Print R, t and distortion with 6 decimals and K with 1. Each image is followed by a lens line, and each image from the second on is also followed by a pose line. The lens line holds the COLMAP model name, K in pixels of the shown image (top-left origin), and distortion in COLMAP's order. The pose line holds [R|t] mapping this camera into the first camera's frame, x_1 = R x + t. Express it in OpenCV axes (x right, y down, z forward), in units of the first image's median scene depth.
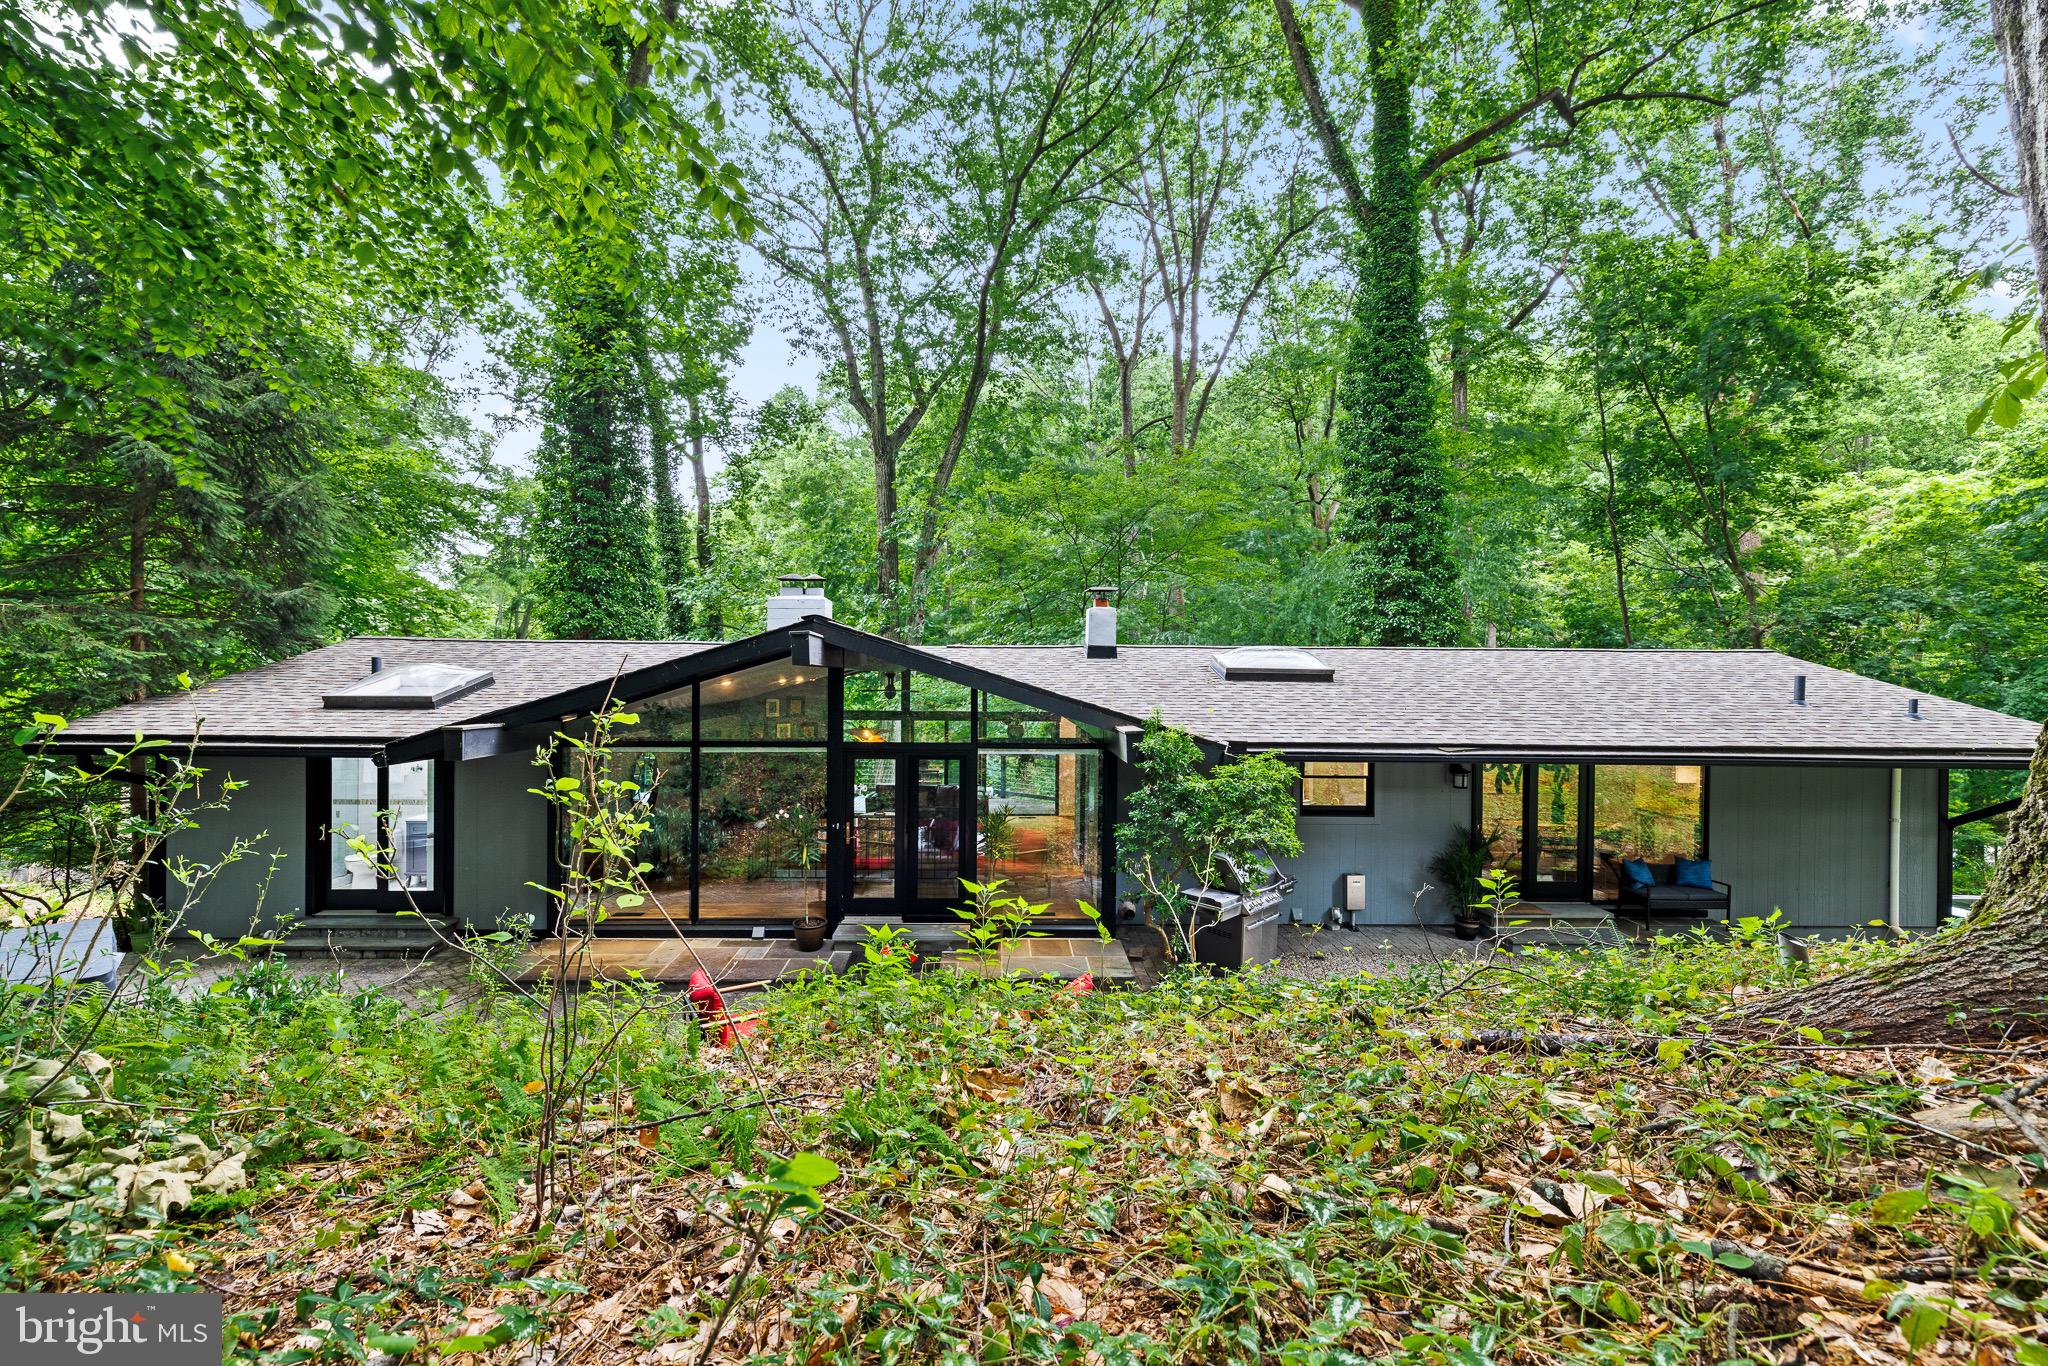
lens RADIAL K [[862.5, 0, 1024.0], [0, 862.5, 683.0], [0, 0, 1]] dist [0.000472, -0.000105]
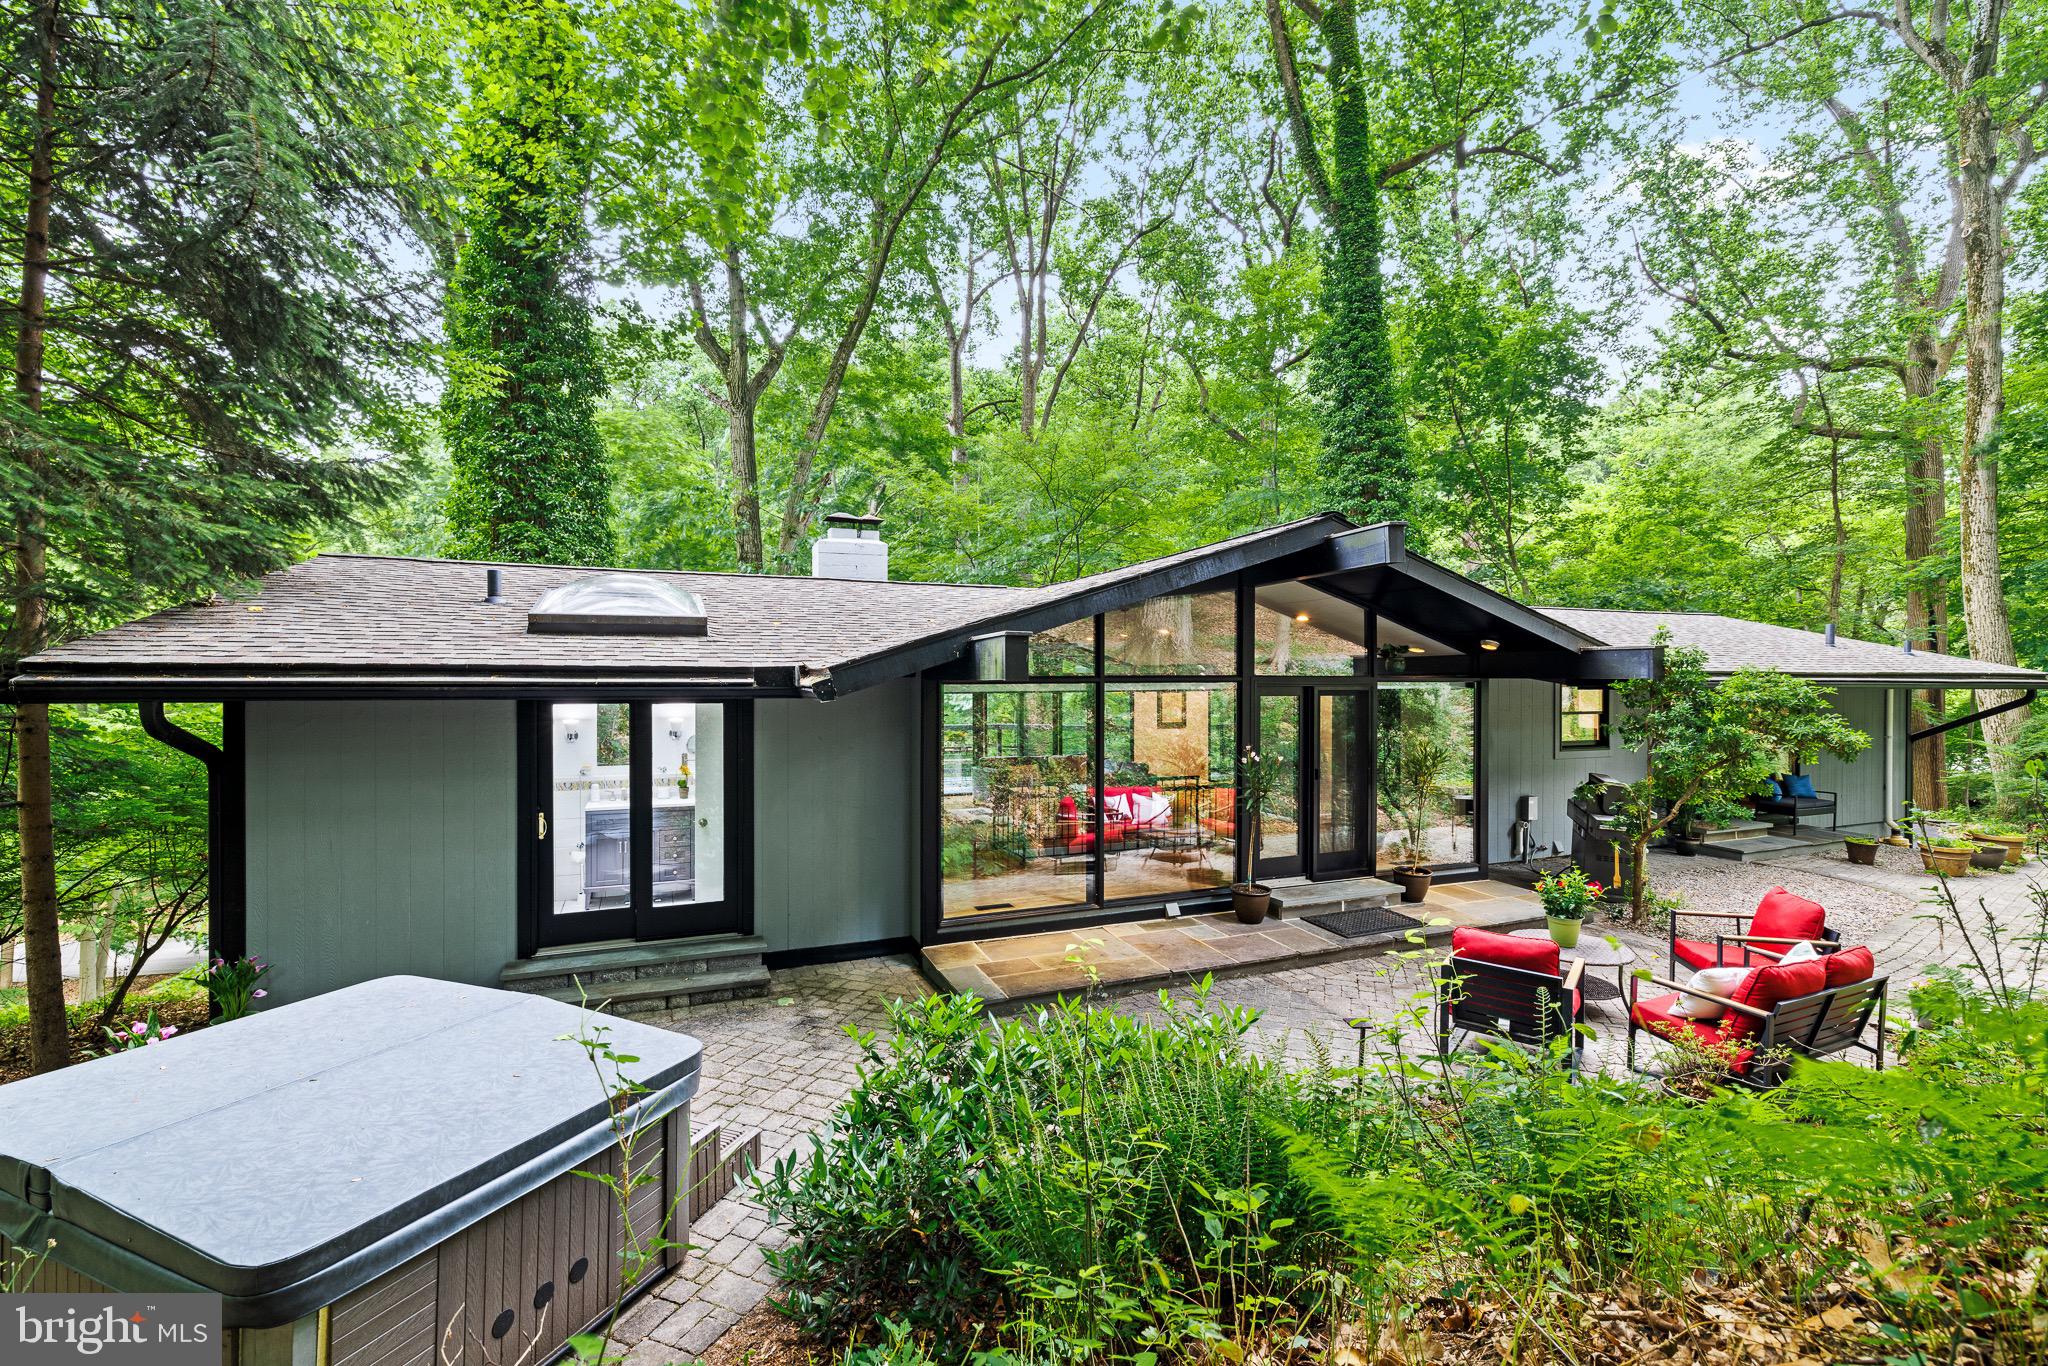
lens RADIAL K [[862.5, 0, 1024.0], [0, 862.5, 683.0], [0, 0, 1]] dist [0.000472, -0.000105]
pose [[0.938540, -0.010961, 0.344996, -0.665263], [0.011386, 0.999935, 0.000795, 0.068439], [-0.344982, 0.003182, 0.938604, 0.266434]]
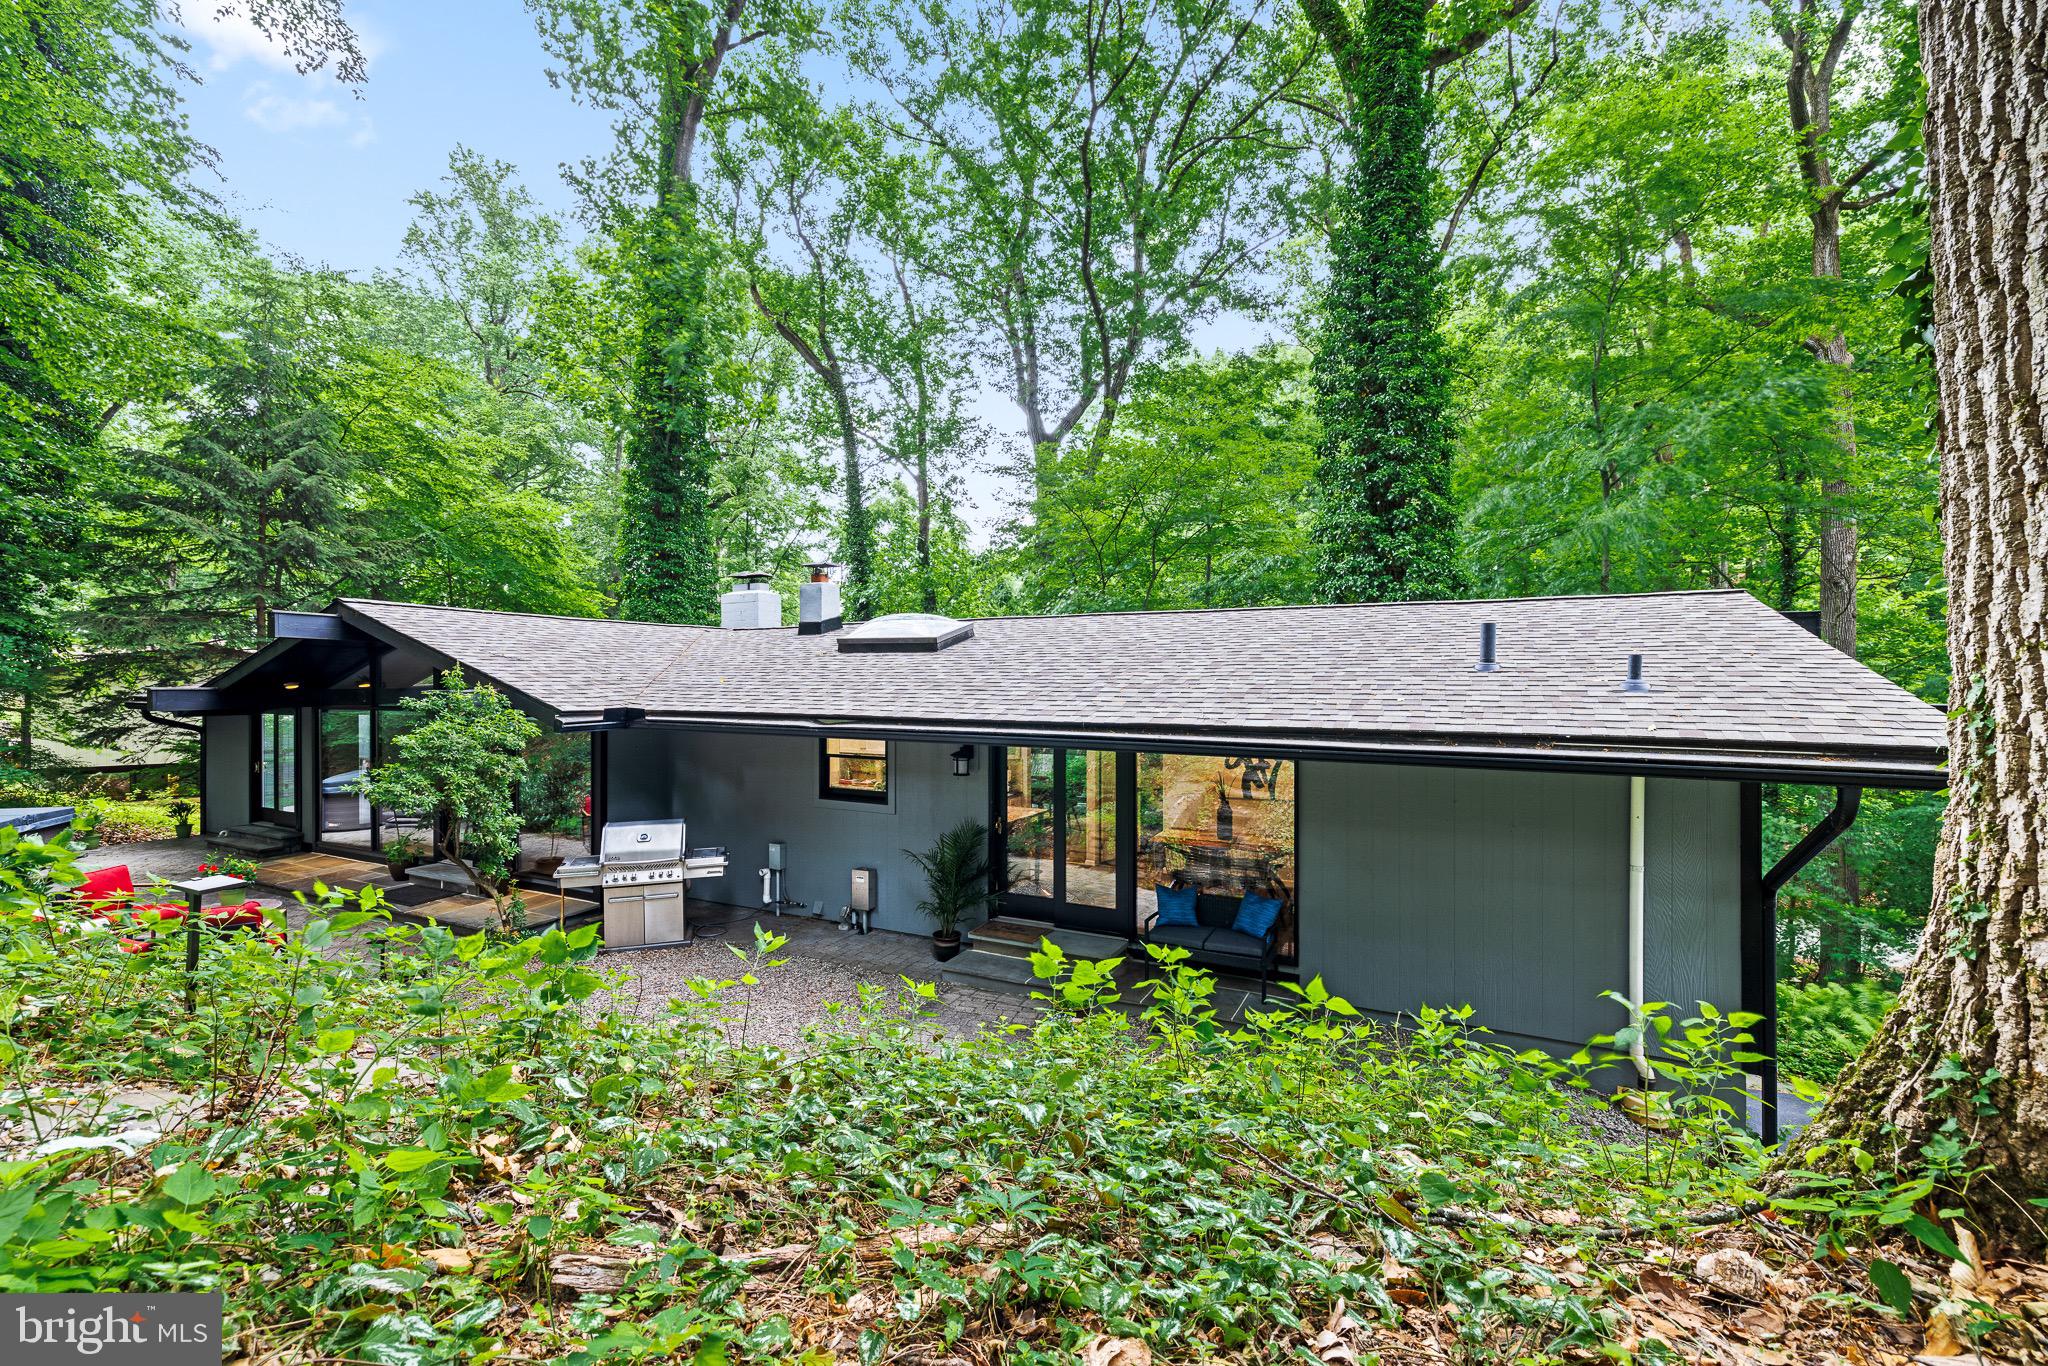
lens RADIAL K [[862.5, 0, 1024.0], [0, 862.5, 683.0], [0, 0, 1]] dist [0.000472, -0.000105]
pose [[0.877907, -0.004638, -0.478809, 0.977192], [0.000201, 0.999957, -0.009317, 0.044219], [0.478831, 0.008083, 0.877870, 0.325959]]
